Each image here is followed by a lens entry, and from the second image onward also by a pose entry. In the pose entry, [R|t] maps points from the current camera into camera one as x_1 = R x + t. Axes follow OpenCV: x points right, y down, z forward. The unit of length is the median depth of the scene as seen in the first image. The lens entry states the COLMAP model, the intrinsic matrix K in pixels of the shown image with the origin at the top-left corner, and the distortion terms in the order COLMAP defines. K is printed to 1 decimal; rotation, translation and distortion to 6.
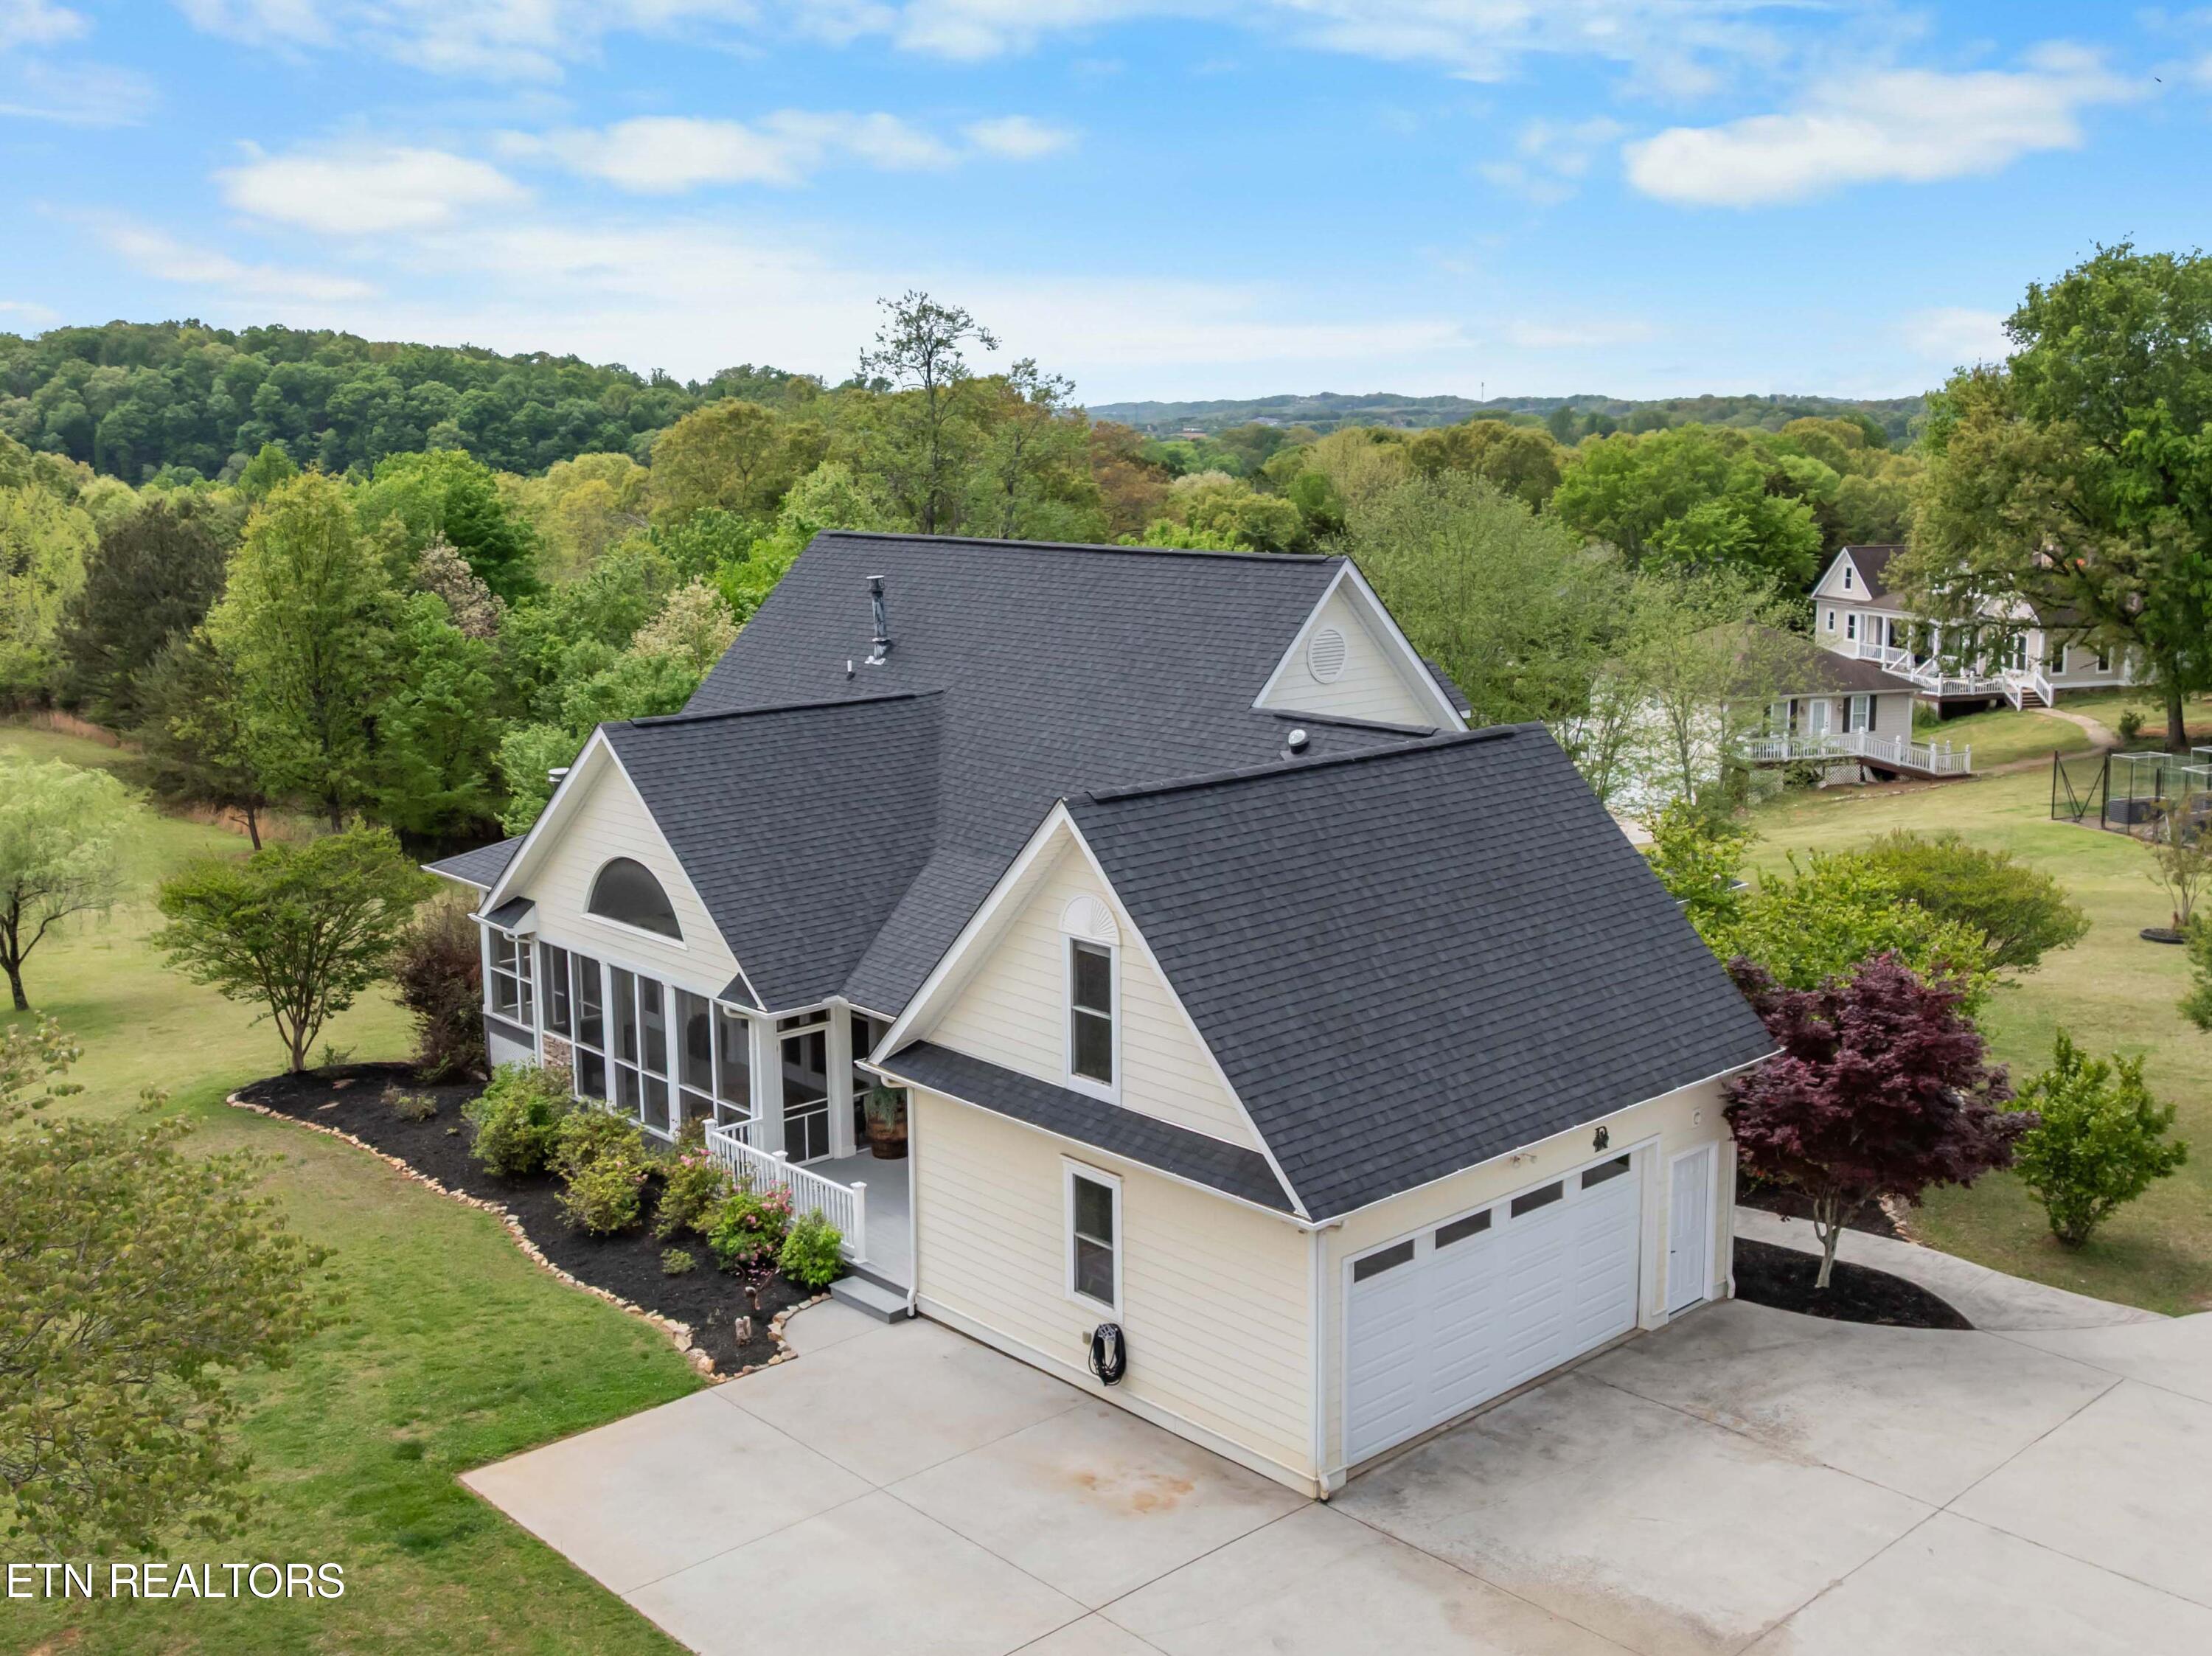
lens RADIAL K [[2140.7, 0, 1104.2], [0, 2140.7, 729.2], [0, 0, 1]] dist [-0.012498, -0.009864]
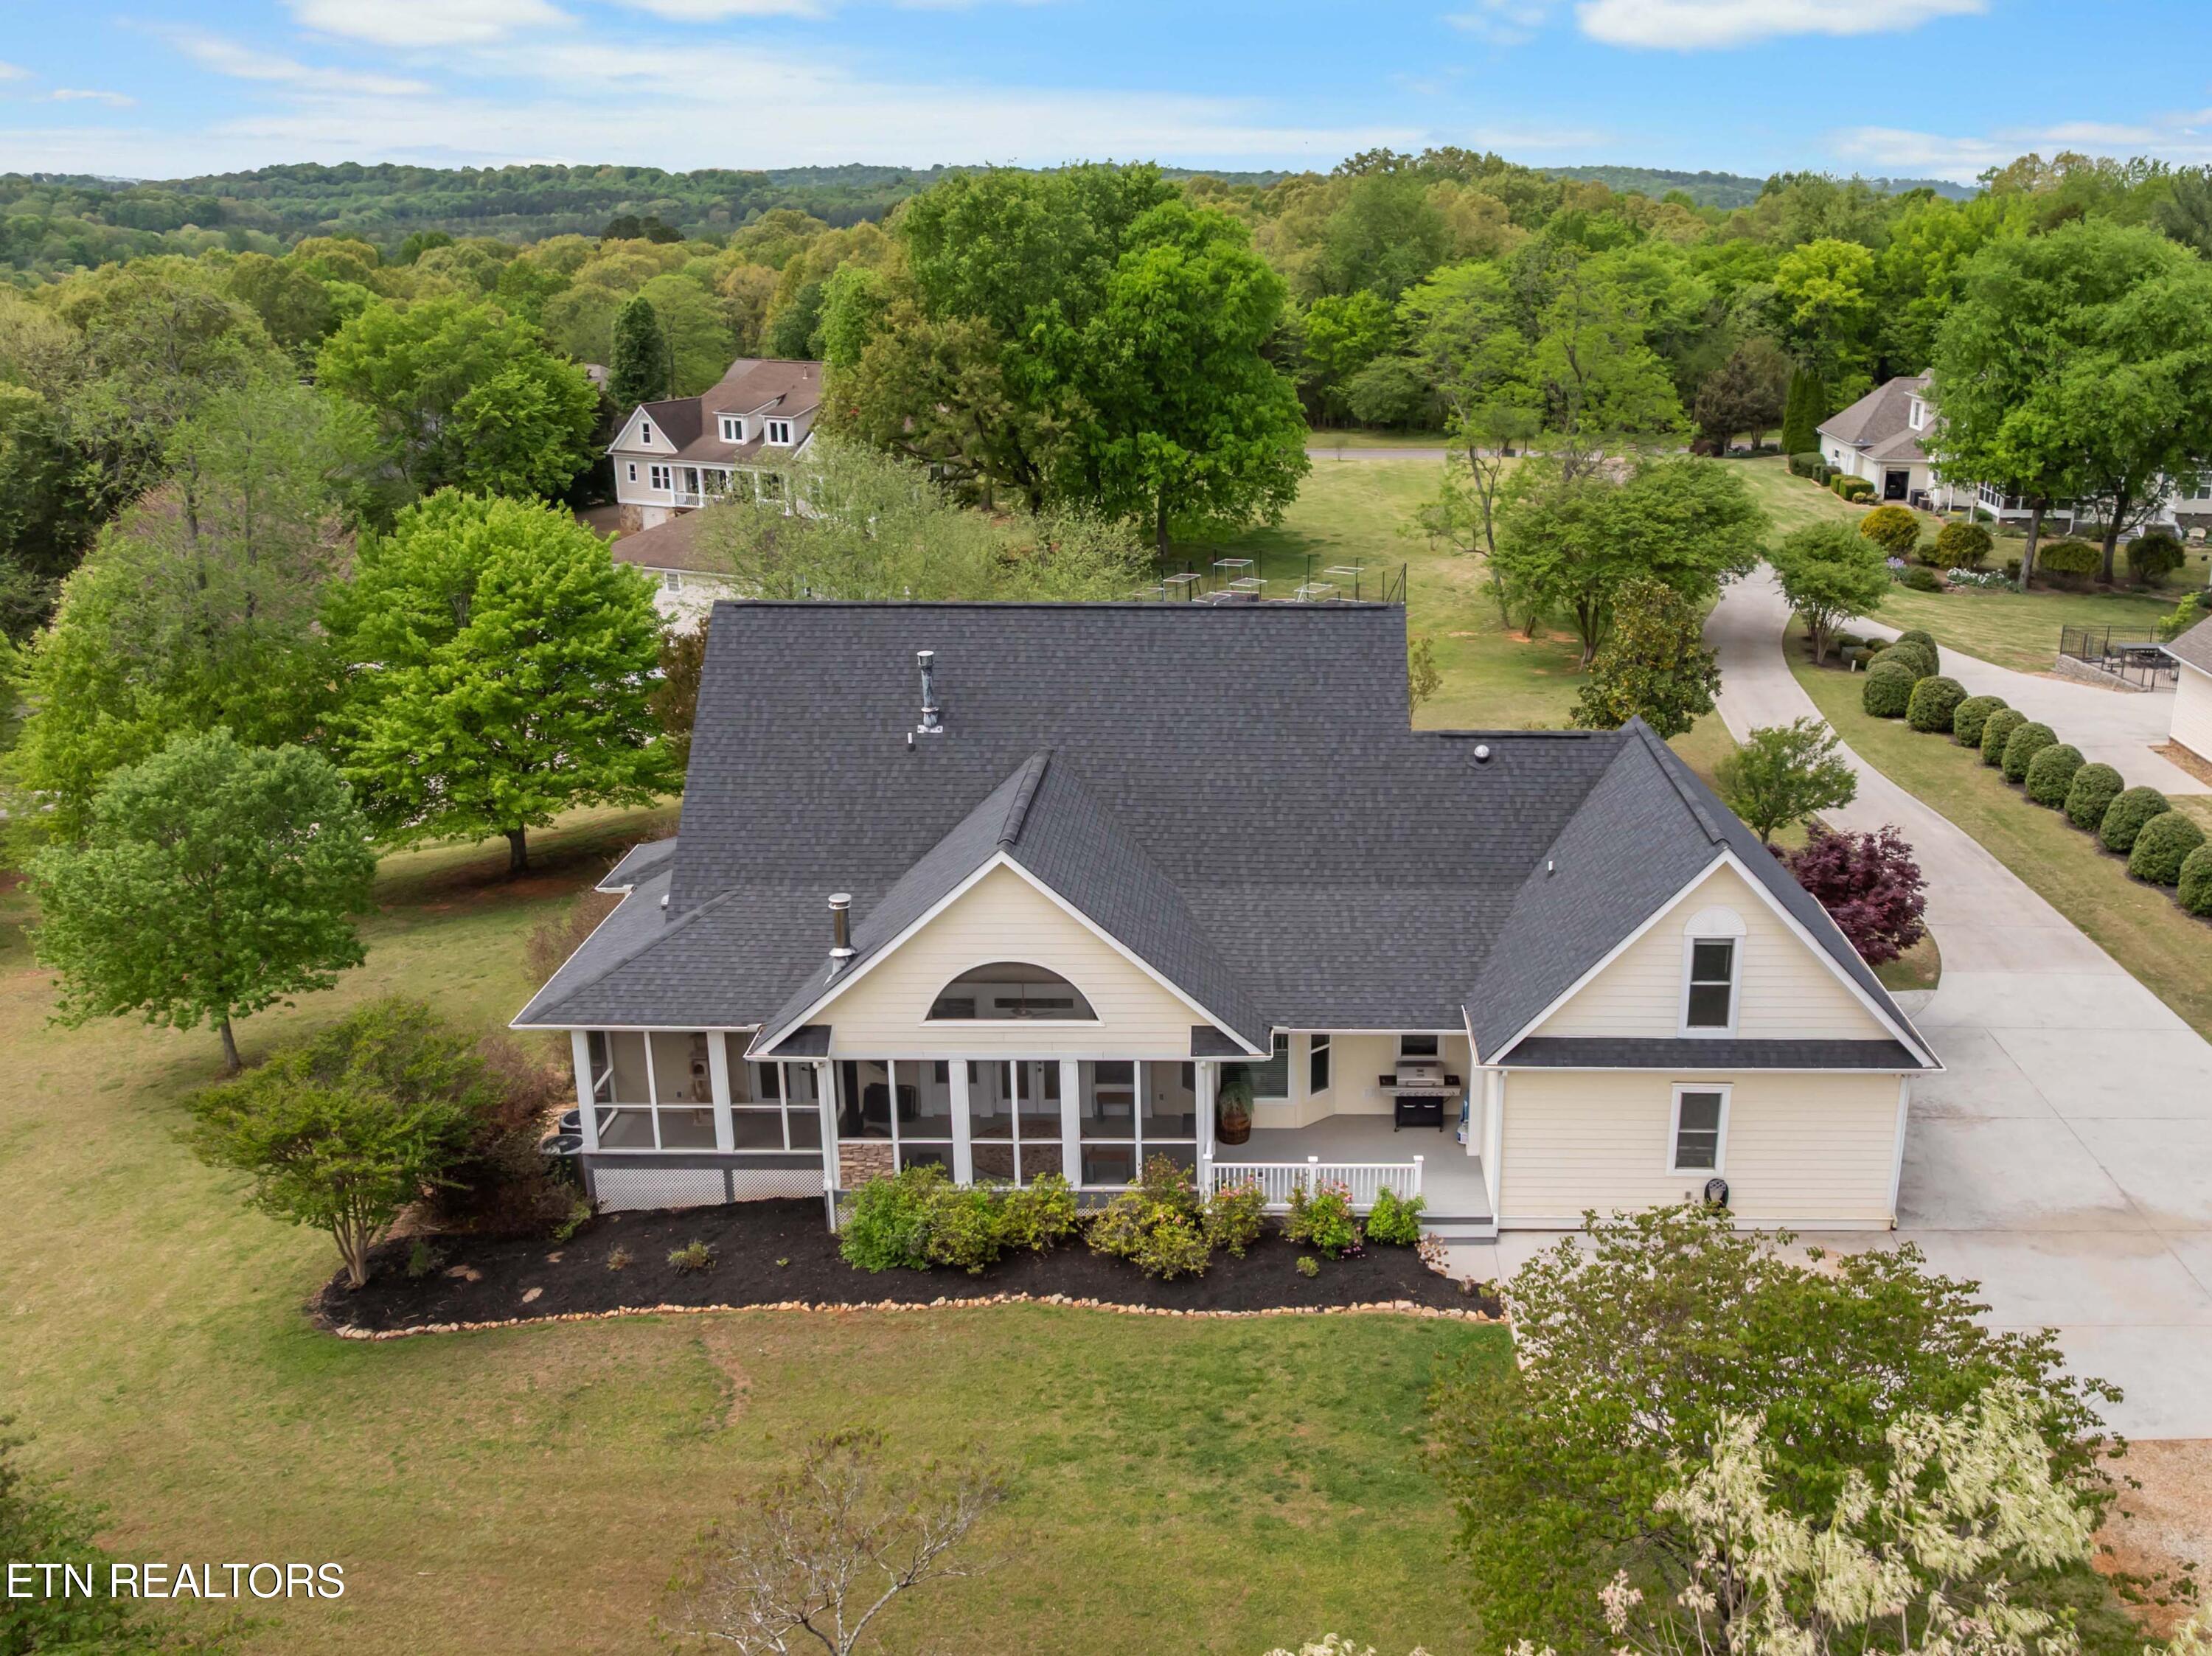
lens RADIAL K [[2058.3, 0, 1200.1], [0, 2058.3, 834.8], [0, 0, 1]] dist [0.016775, -0.249698]
pose [[0.684917, -0.209934, 0.697723, -1.046652], [0.093840, 0.975034, 0.201254, -0.245243], [-0.722553, -0.072368, 0.687517, 0.251880]]
